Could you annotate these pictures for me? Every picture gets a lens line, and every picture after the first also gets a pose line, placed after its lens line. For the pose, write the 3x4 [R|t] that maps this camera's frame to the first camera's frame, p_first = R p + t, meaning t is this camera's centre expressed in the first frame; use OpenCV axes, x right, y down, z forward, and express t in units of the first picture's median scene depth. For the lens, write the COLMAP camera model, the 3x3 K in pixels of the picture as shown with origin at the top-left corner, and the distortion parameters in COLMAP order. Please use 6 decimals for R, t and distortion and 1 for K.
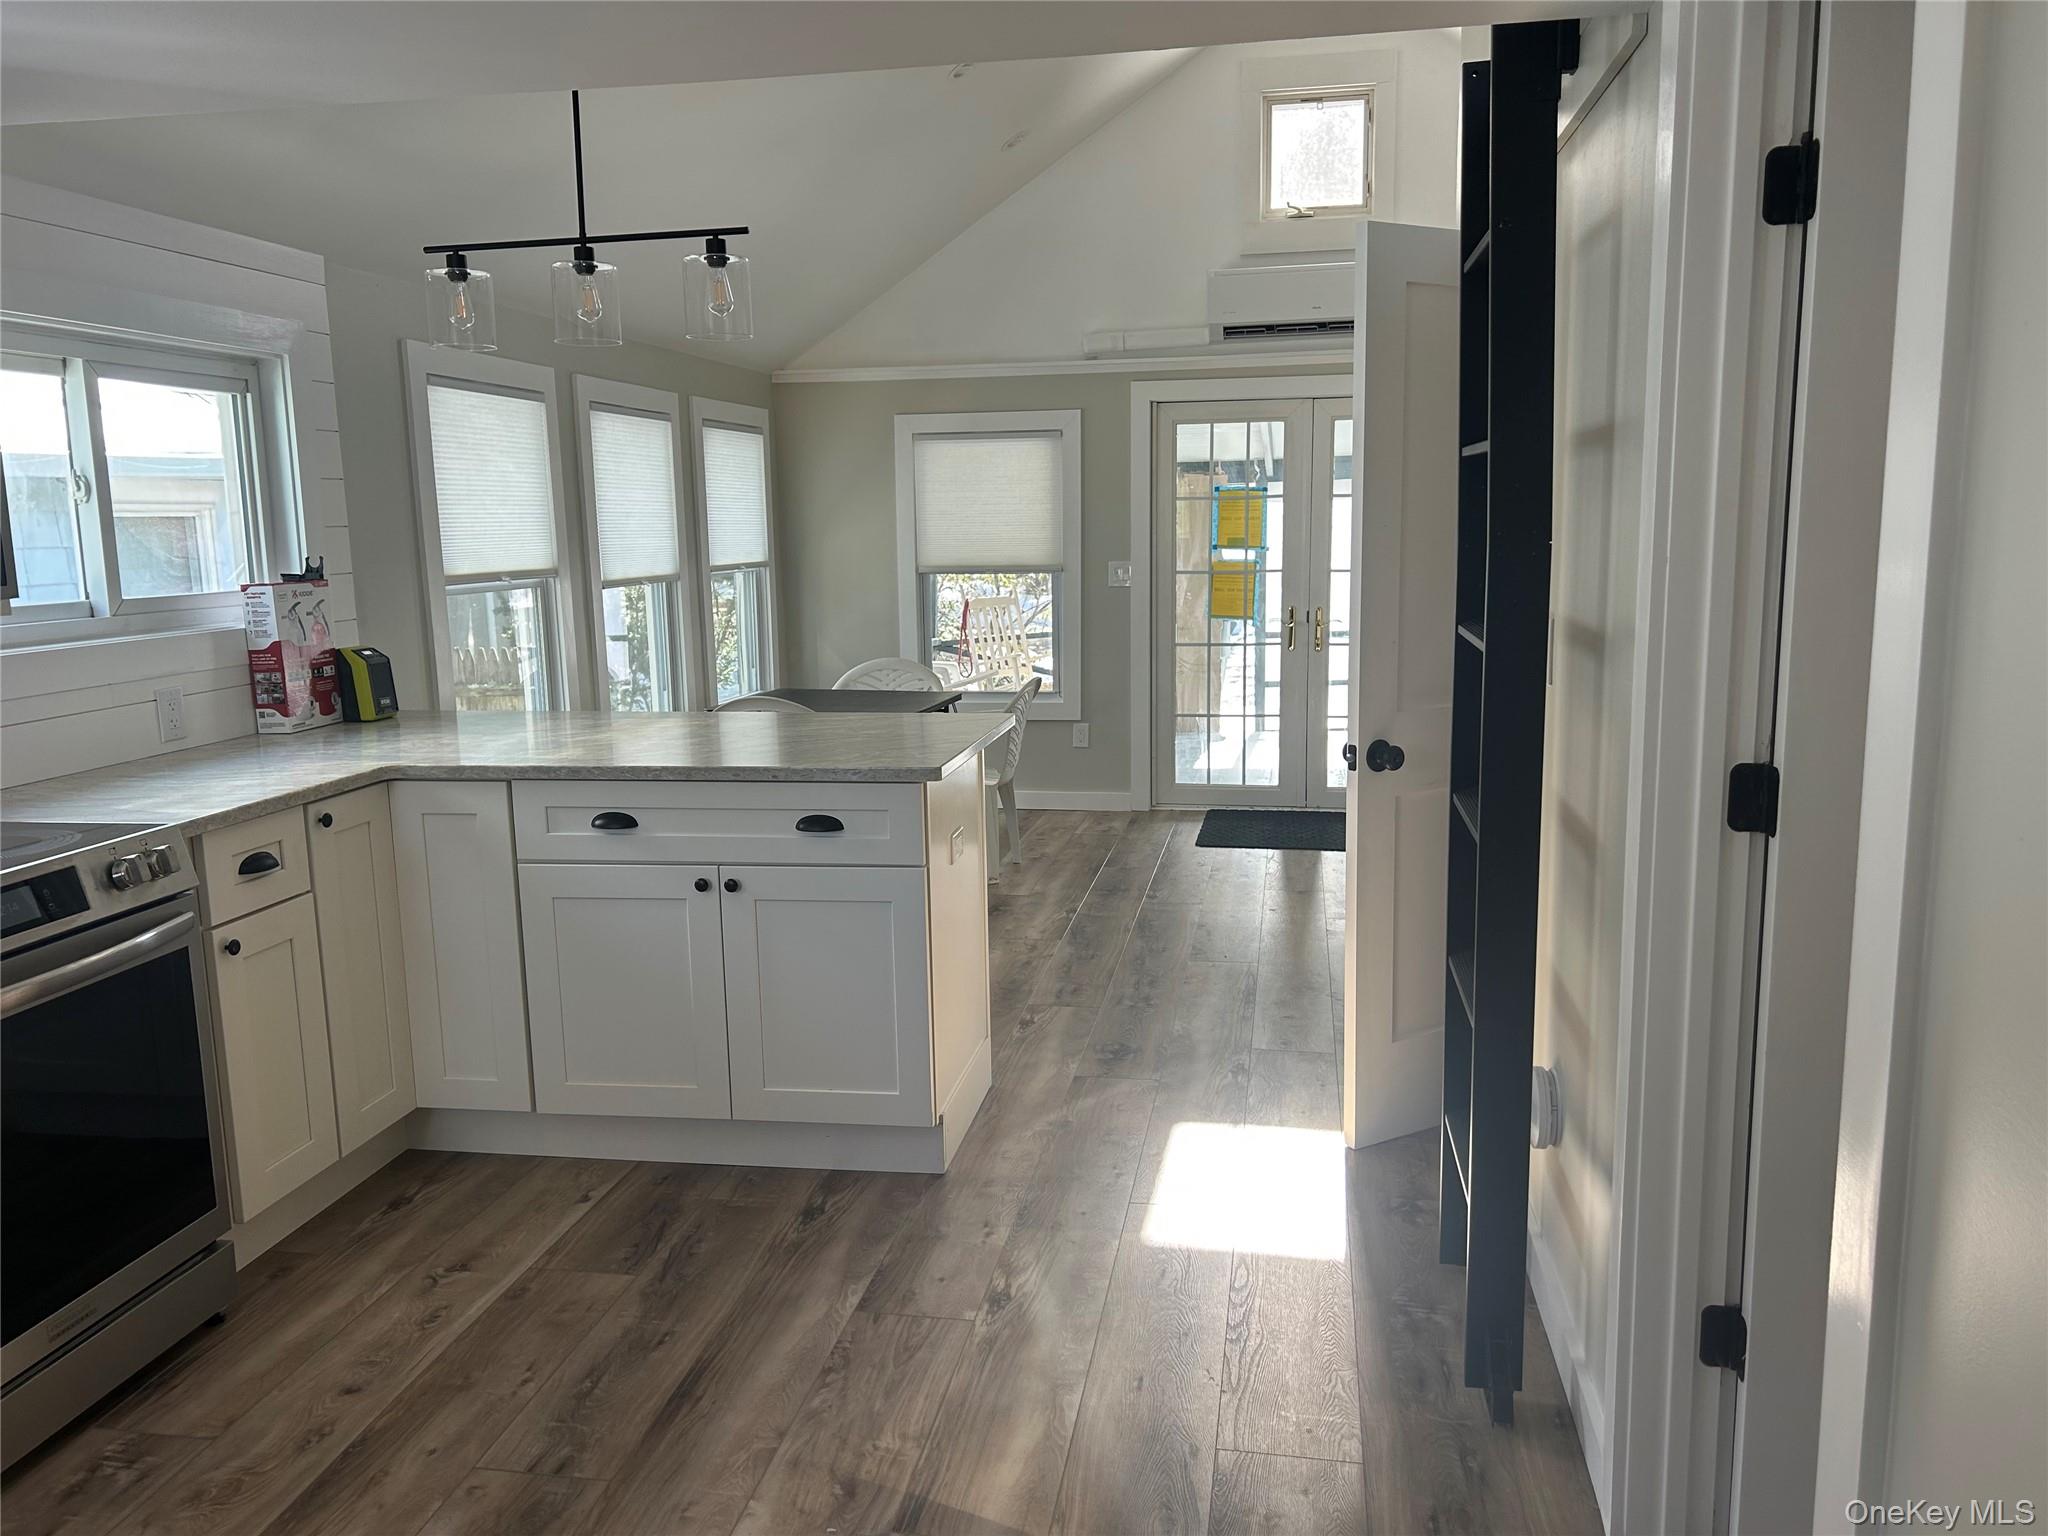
lens RADIAL K [[1584.0, 0, 1023.7], [0, 1584.0, 790.7], [0, 0, 1]] dist [0.110919, -0.216319]
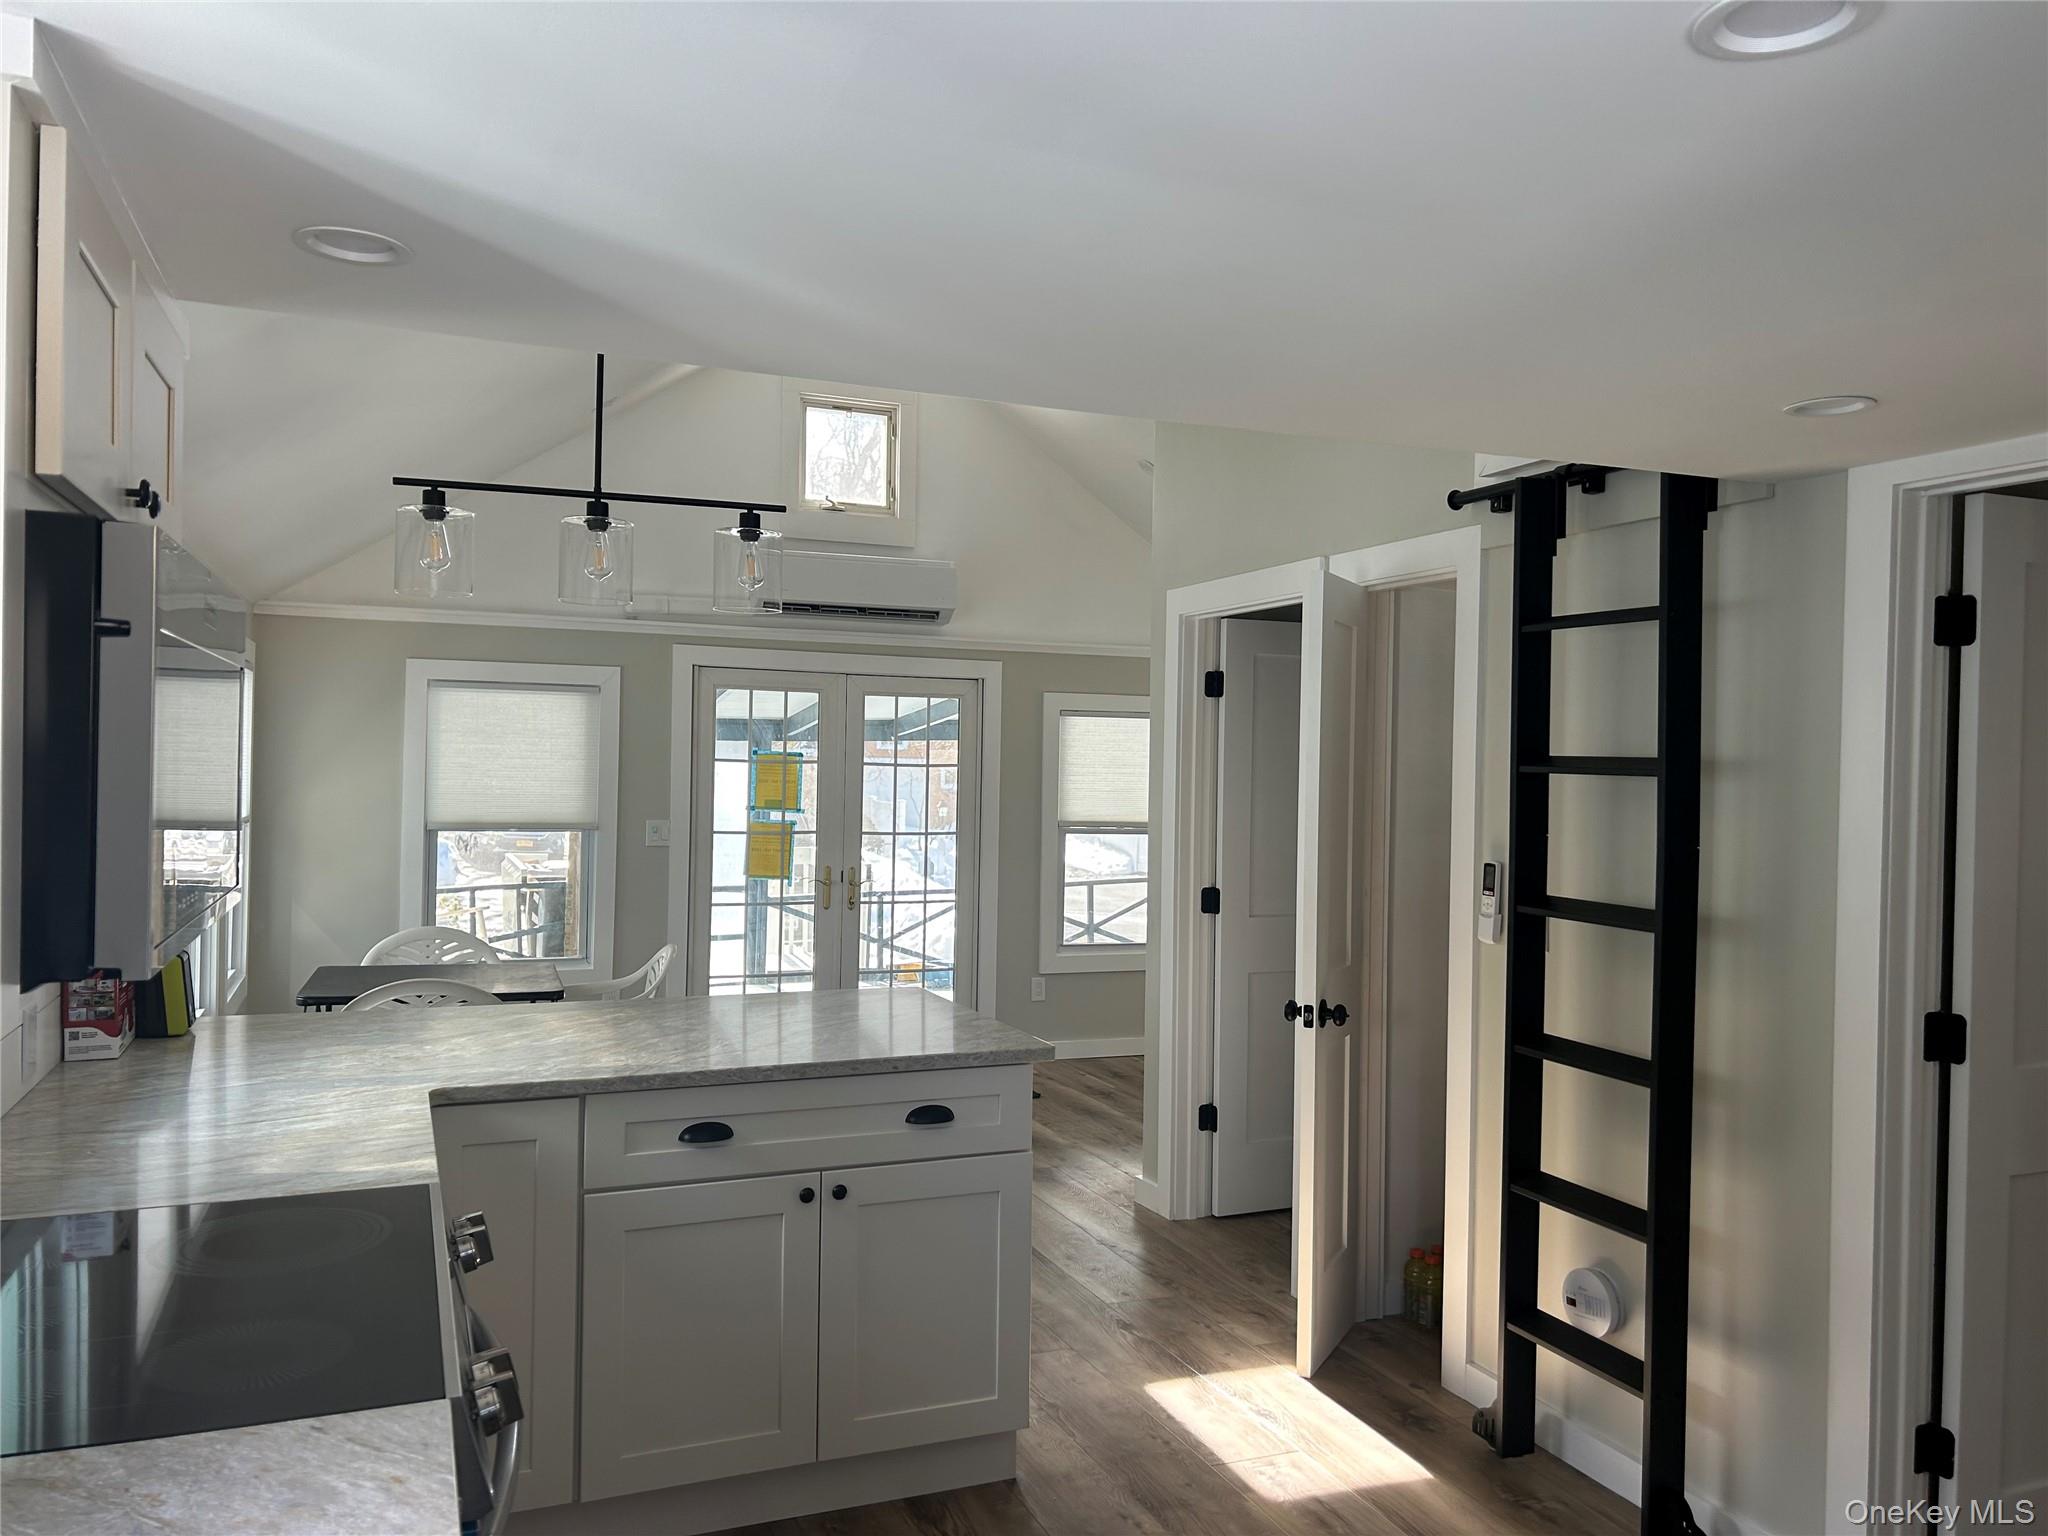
lens RADIAL K [[1584.0, 0, 1023.7], [0, 1584.0, 790.7], [0, 0, 1]] dist [0.110919, -0.216319]
pose [[0.842453, 0.023529, 0.538256, -0.506150], [0.058045, 0.989267, -0.134094, -0.034230], [-0.535634, 0.144211, 0.832045, 0.117351]]
